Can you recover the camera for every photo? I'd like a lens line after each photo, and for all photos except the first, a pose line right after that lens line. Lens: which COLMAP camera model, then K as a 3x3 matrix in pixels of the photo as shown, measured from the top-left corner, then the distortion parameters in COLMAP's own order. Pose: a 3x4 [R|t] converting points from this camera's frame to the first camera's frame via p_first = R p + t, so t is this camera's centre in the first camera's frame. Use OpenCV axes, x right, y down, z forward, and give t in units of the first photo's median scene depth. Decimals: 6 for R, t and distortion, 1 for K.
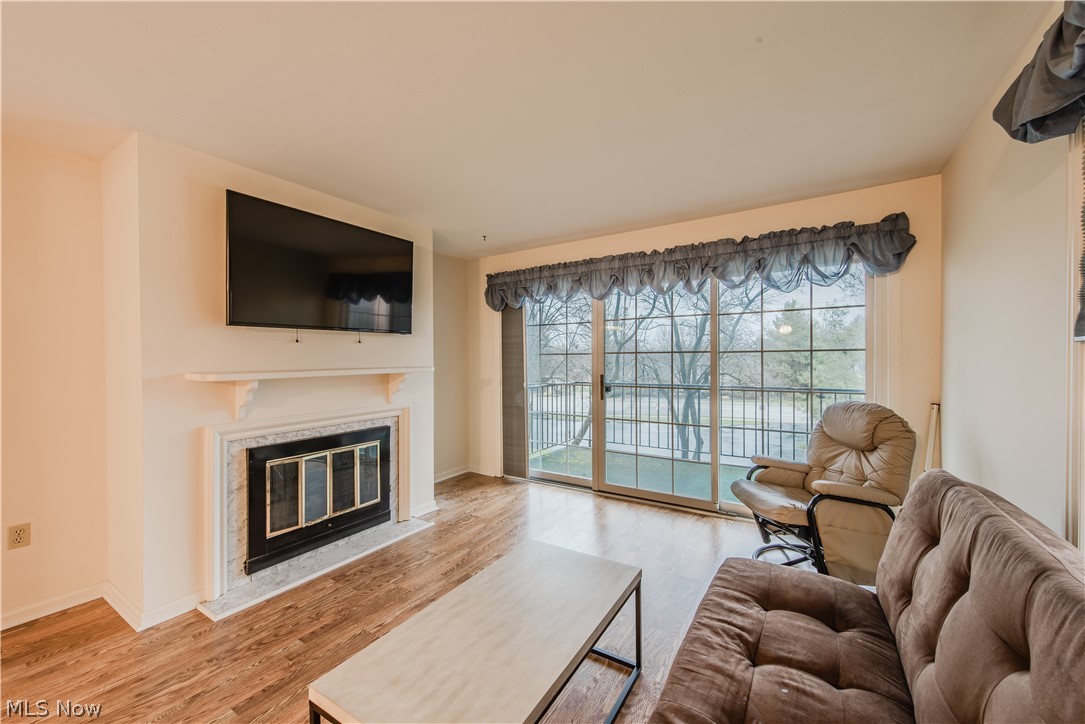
lens RADIAL K [[427.7, 0, 542.5], [0, 427.7, 362.0], [0, 0, 1]] dist [0.016695, -0.000001]
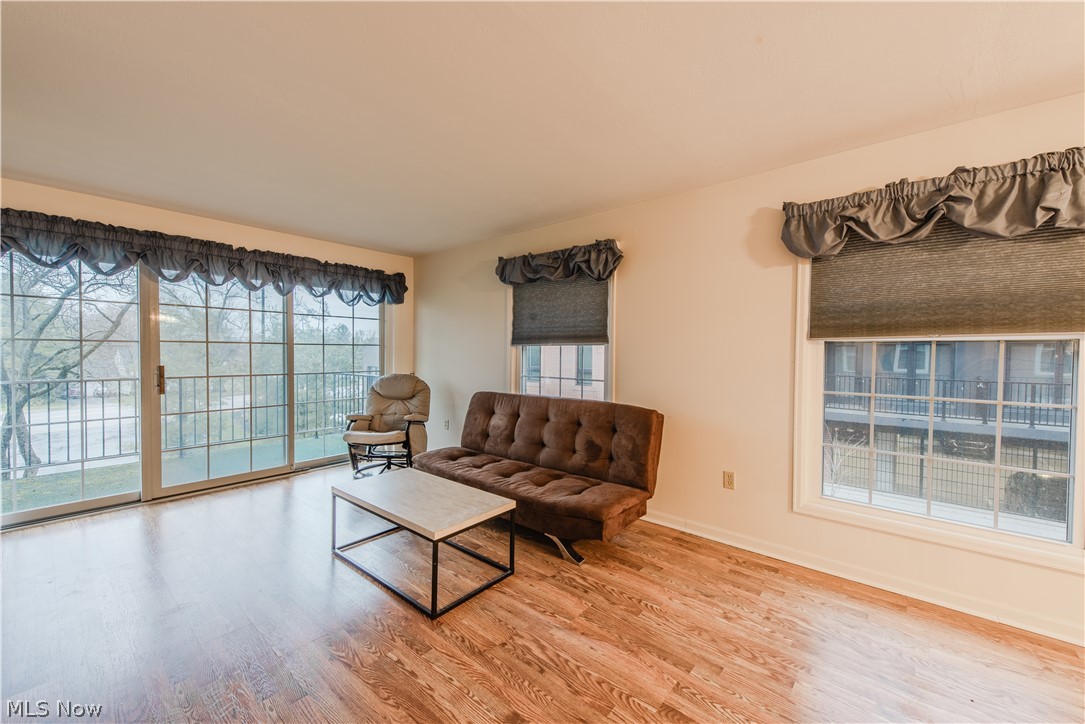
lens RADIAL K [[427.7, 0, 542.5], [0, 427.7, 362.0], [0, 0, 1]] dist [0.016695, -0.000001]
pose [[0.135715, -0.013486, 0.990656, -0.734971], [0.003374, 0.999908, 0.013149, 0.014886], [-0.990742, 0.001558, 0.135748, 0.113803]]
